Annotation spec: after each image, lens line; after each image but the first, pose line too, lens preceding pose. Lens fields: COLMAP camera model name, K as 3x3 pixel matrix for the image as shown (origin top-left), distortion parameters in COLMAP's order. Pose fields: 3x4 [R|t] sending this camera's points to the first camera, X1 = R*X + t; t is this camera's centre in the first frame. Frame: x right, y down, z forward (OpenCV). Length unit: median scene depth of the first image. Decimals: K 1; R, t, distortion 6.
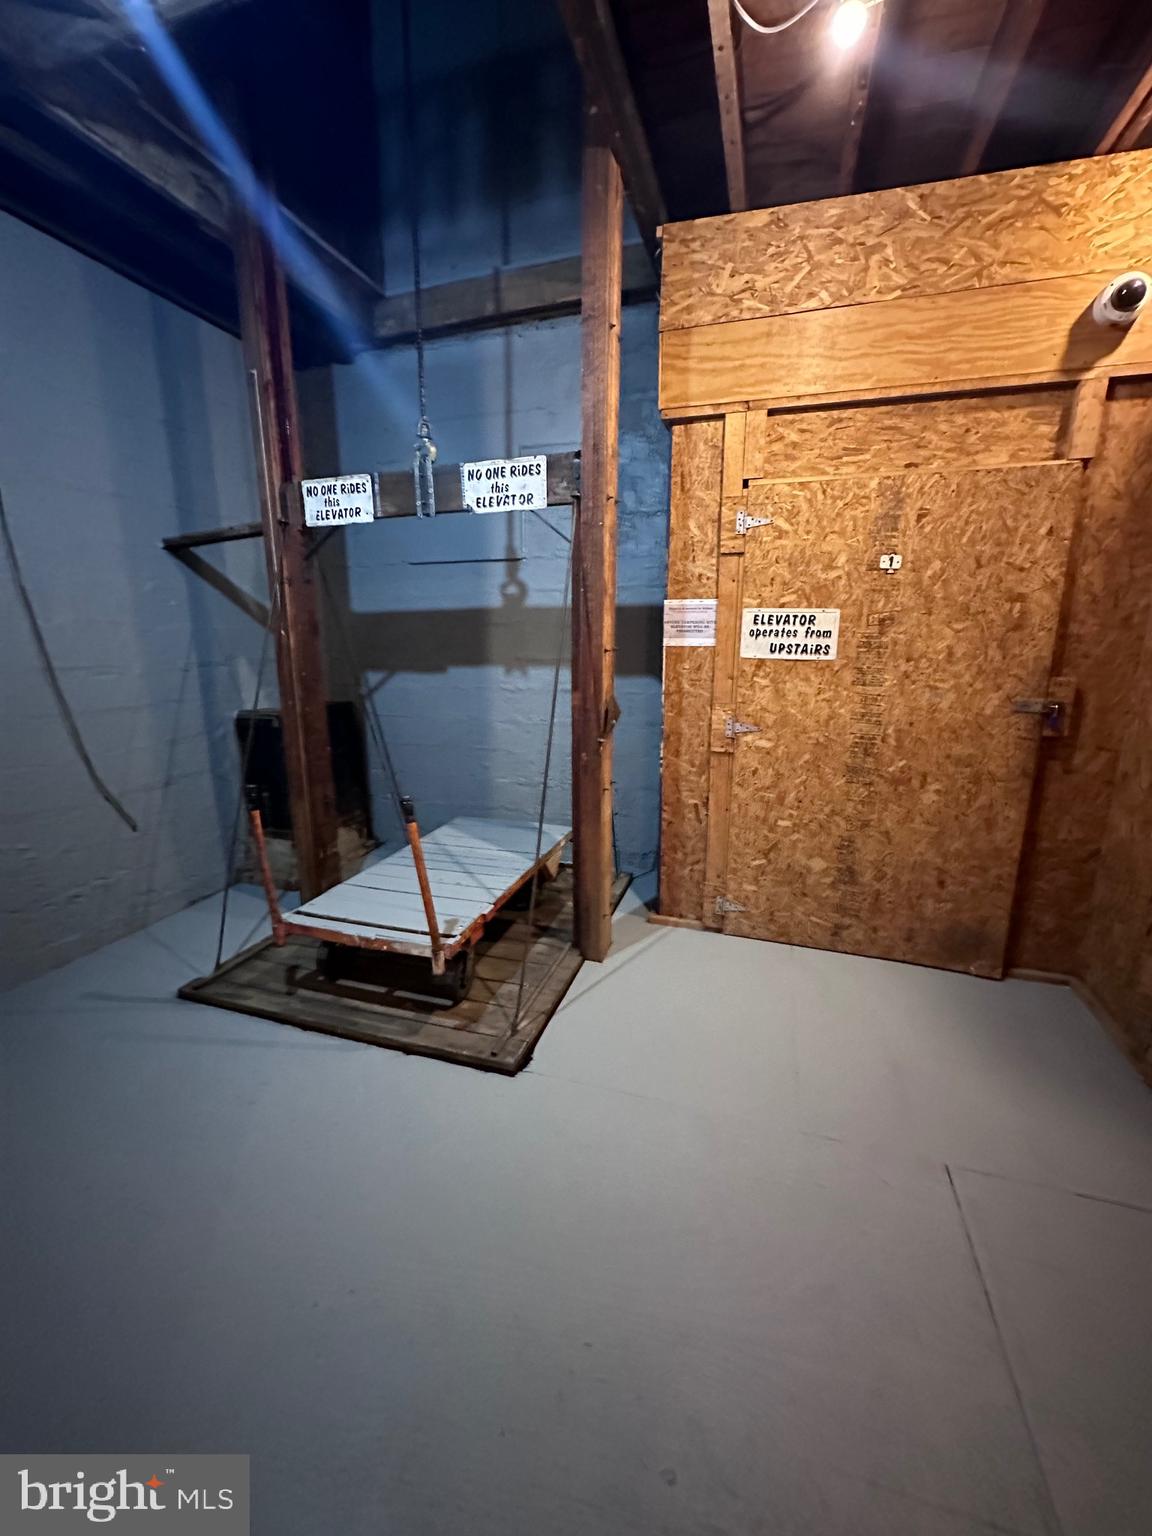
lens RADIAL K [[613.5, 0, 576.5], [0, 613.5, 767.8], [0, 0, 1]] dist [-0.005748, 0.001359]
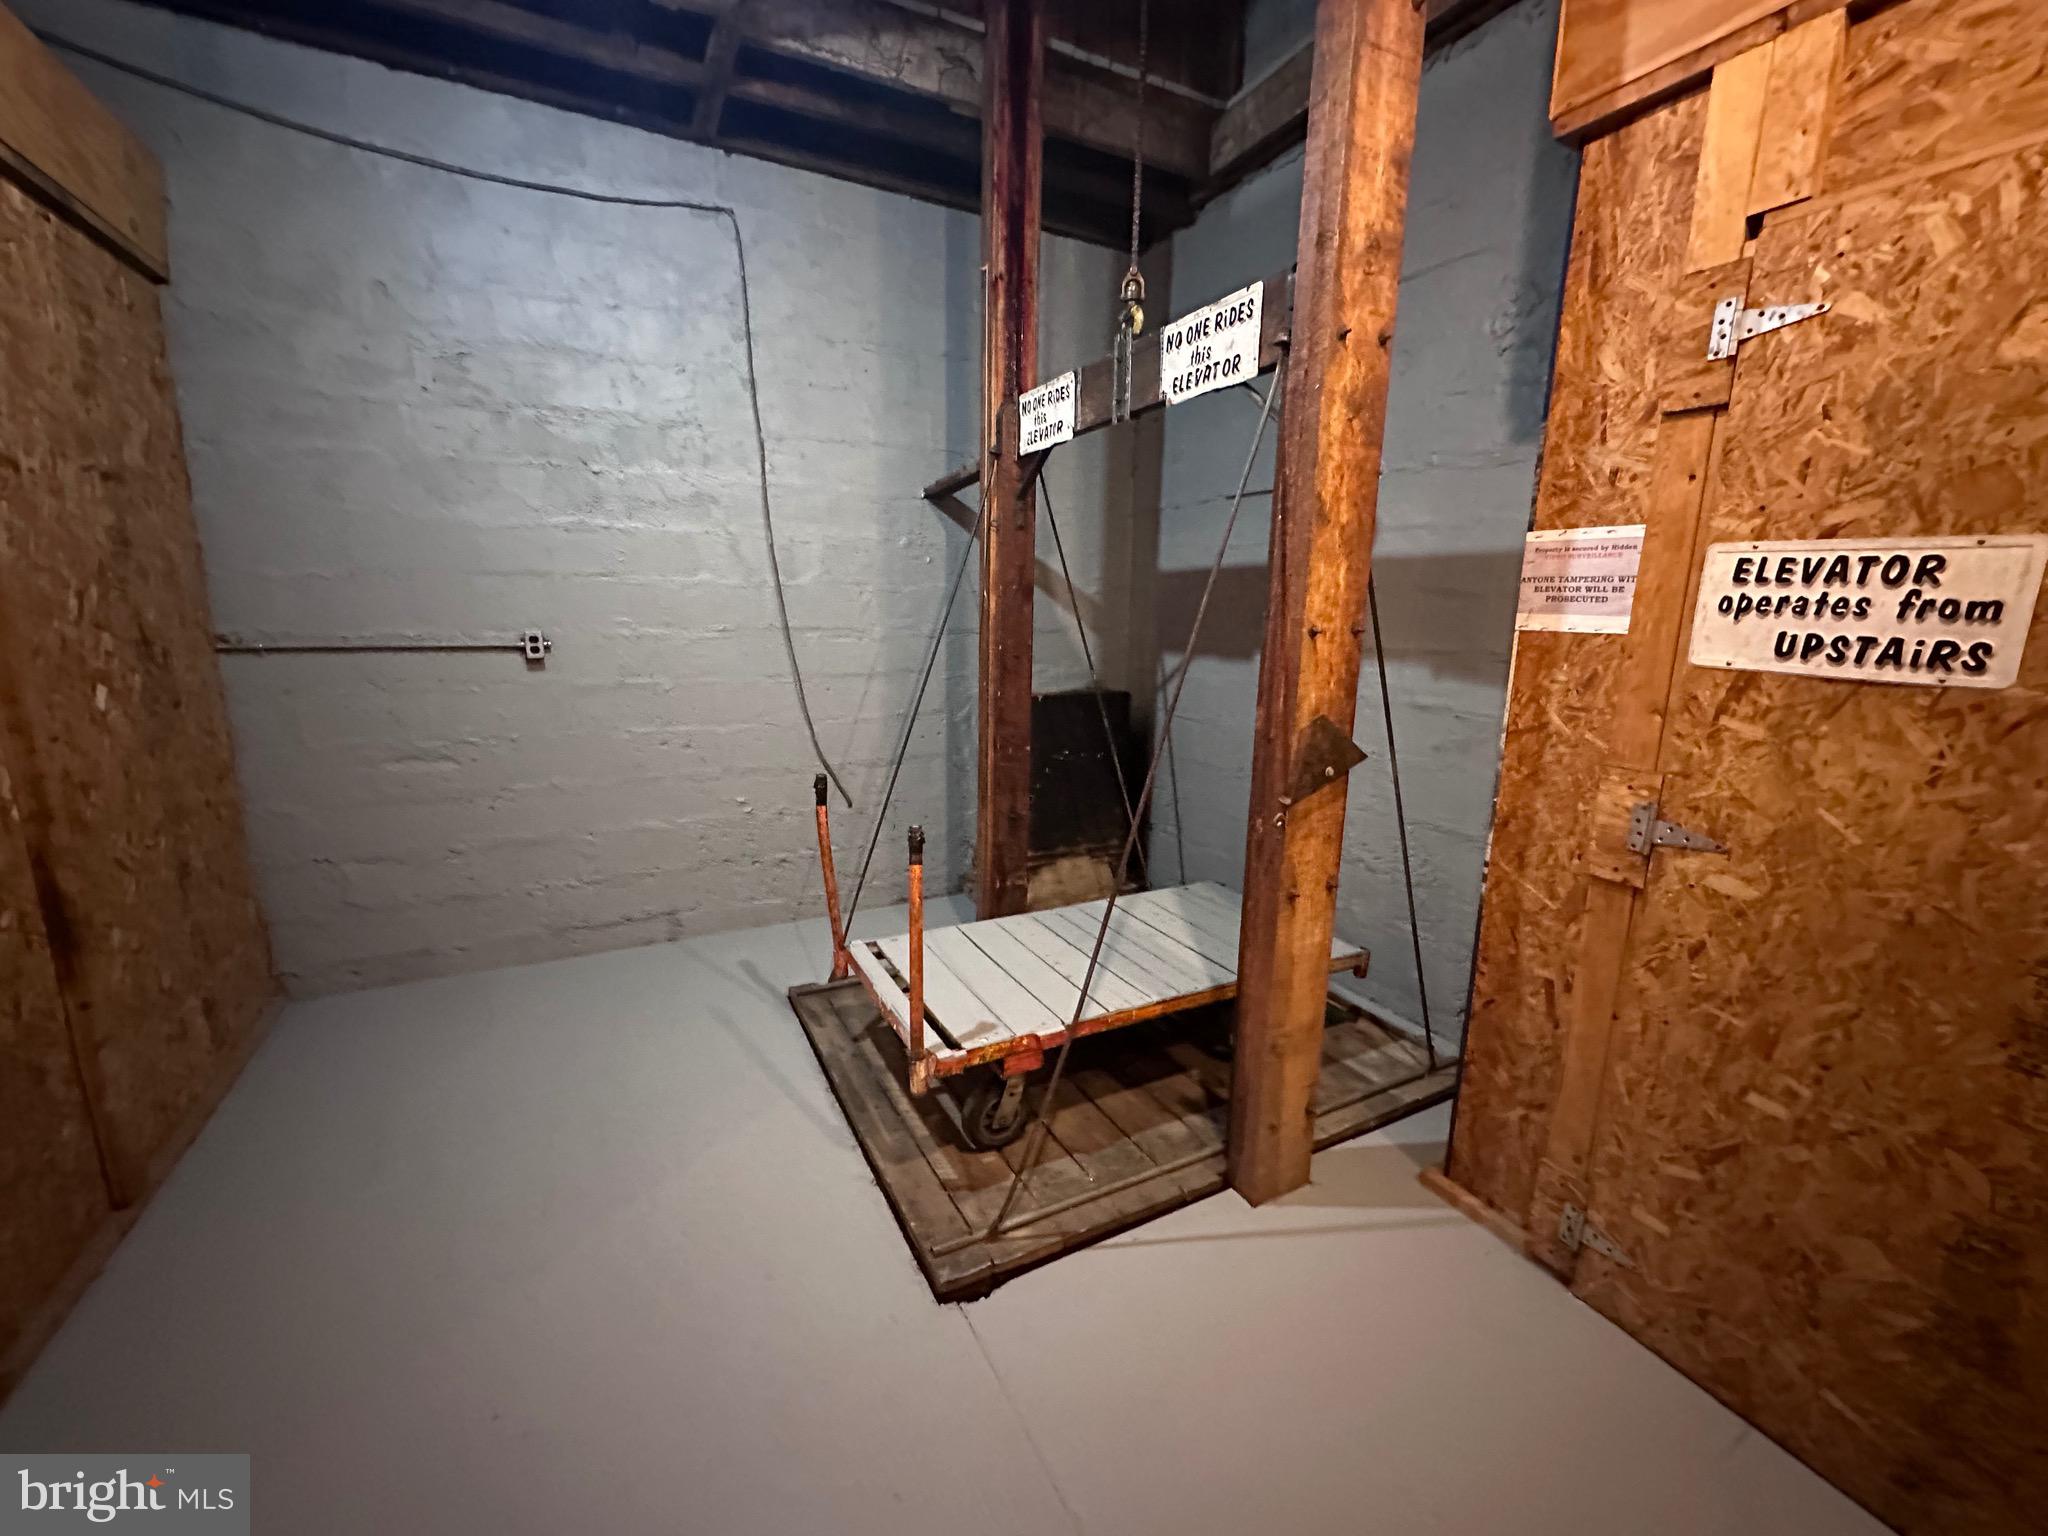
lens RADIAL K [[818.0, 0, 1026.7], [0, 818.0, 765.1], [0, 0, 1]] dist [-0.005748, 0.001359]
pose [[0.711733, 0.153029, -0.685579, 0.345452], [-0.169413, 0.984567, 0.043891, -0.065489], [0.681715, 0.084907, 0.726674, 0.322021]]
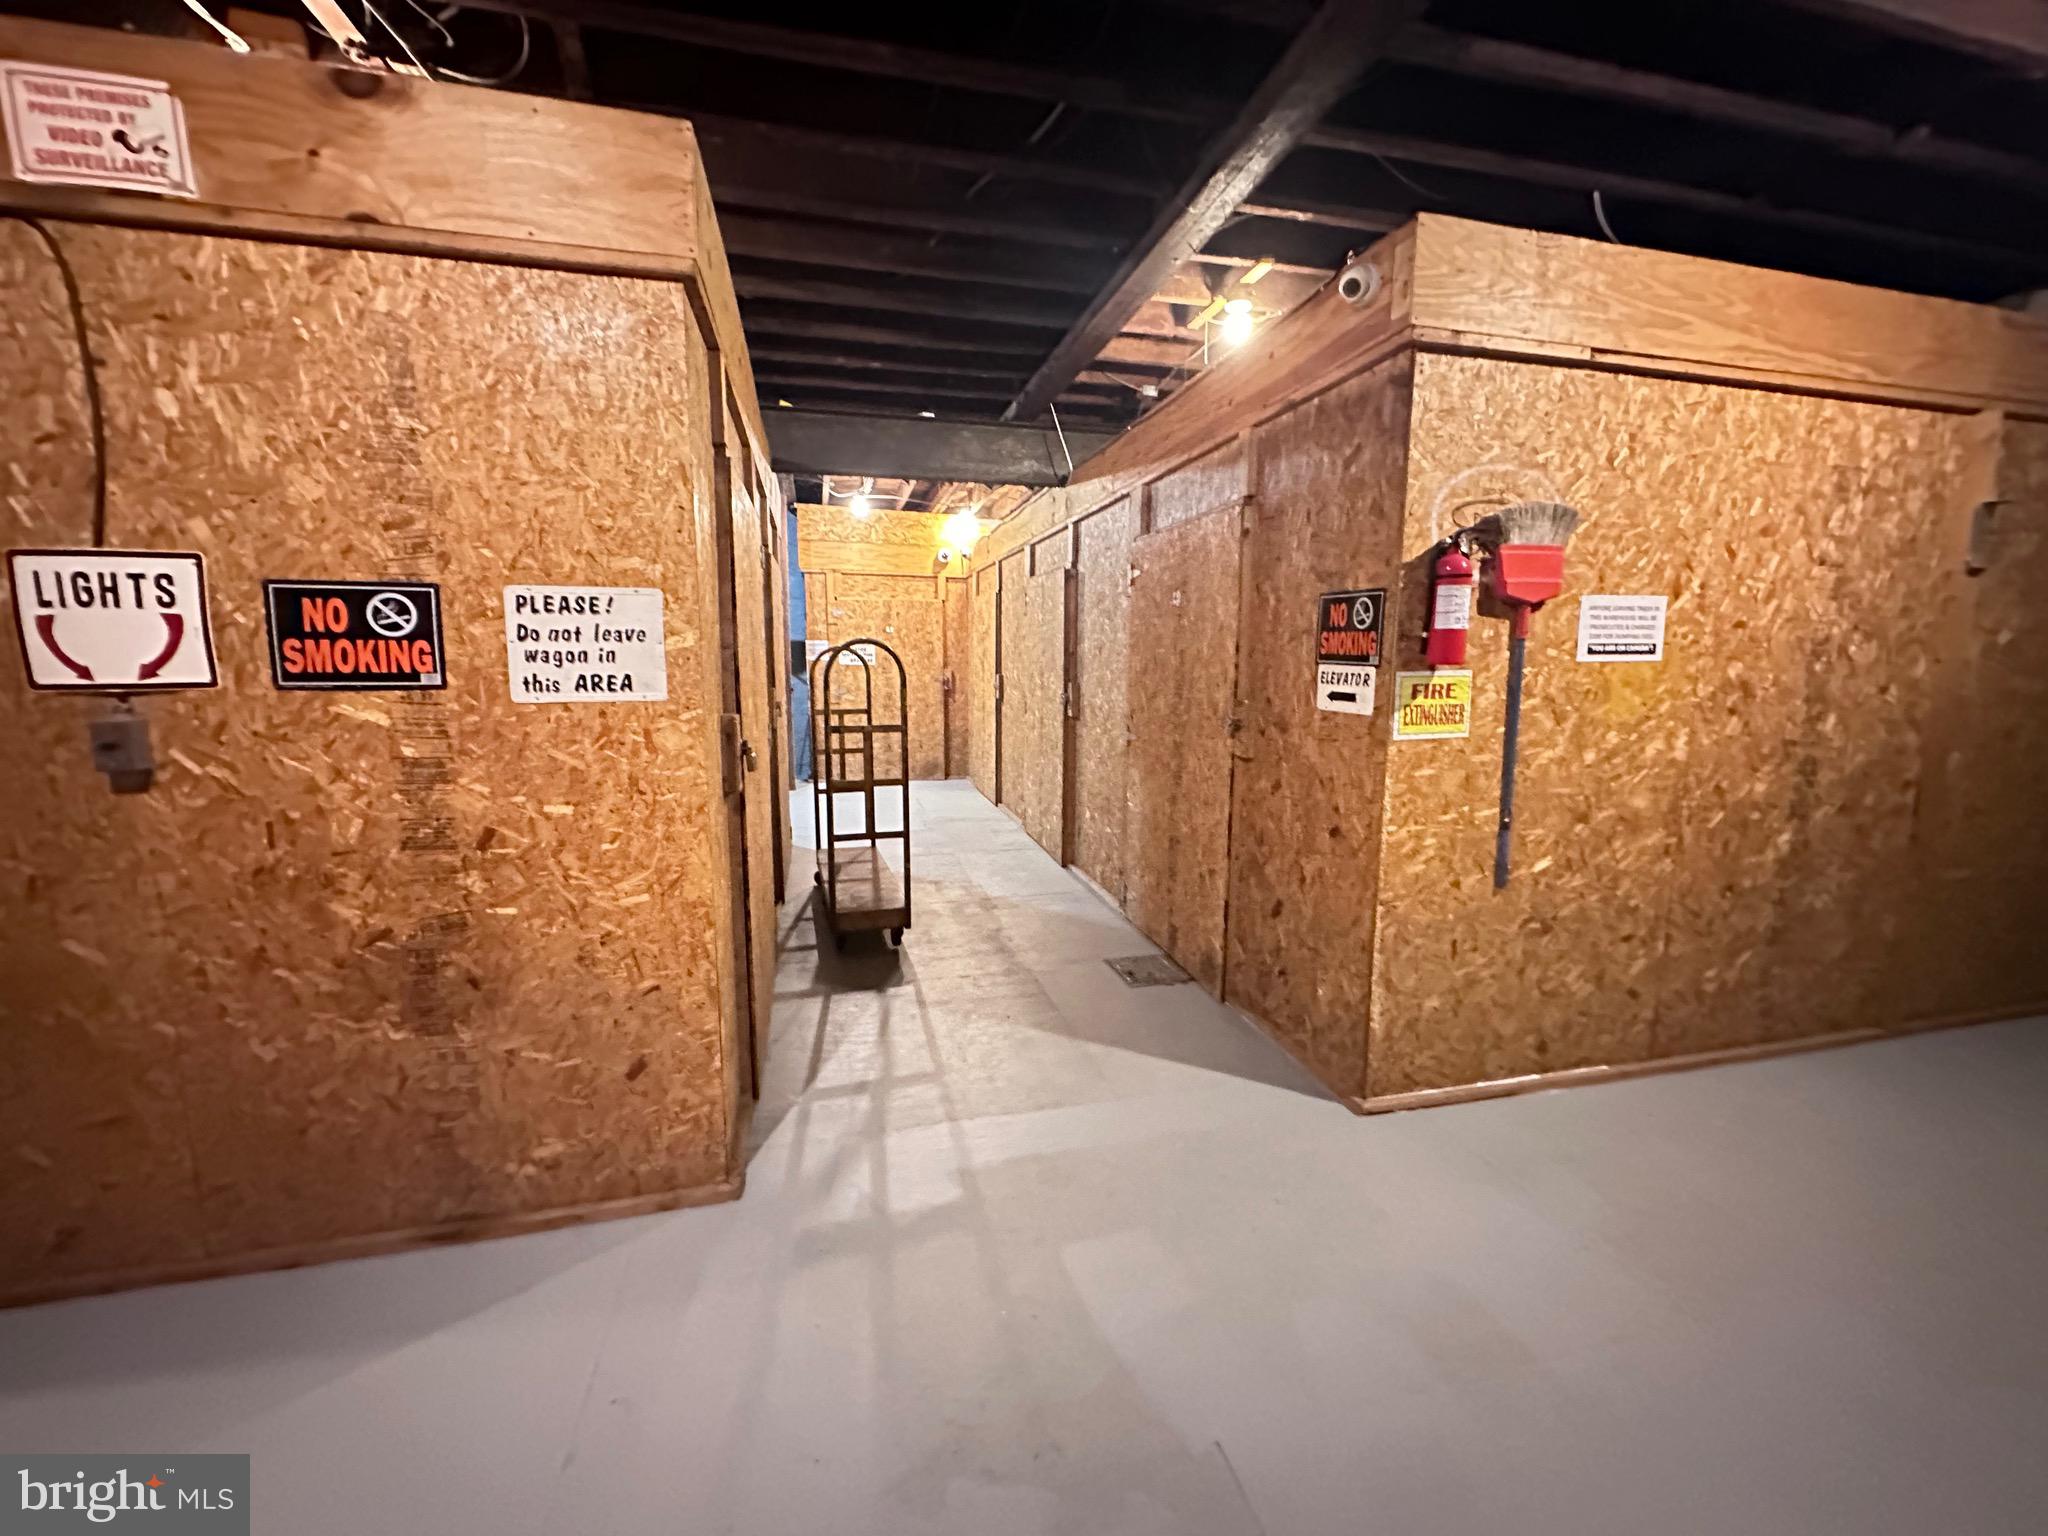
lens RADIAL K [[818.0, 0, 1028.8], [0, 818.0, 766.7], [0, 0, 1]] dist [-0.005748, 0.001359]
pose [[0.851302, -0.067824, 0.520275, -0.869371], [0.111690, 0.992308, -0.053394, 0.519433], [-0.512651, 0.103564, 0.852328, -2.281082]]
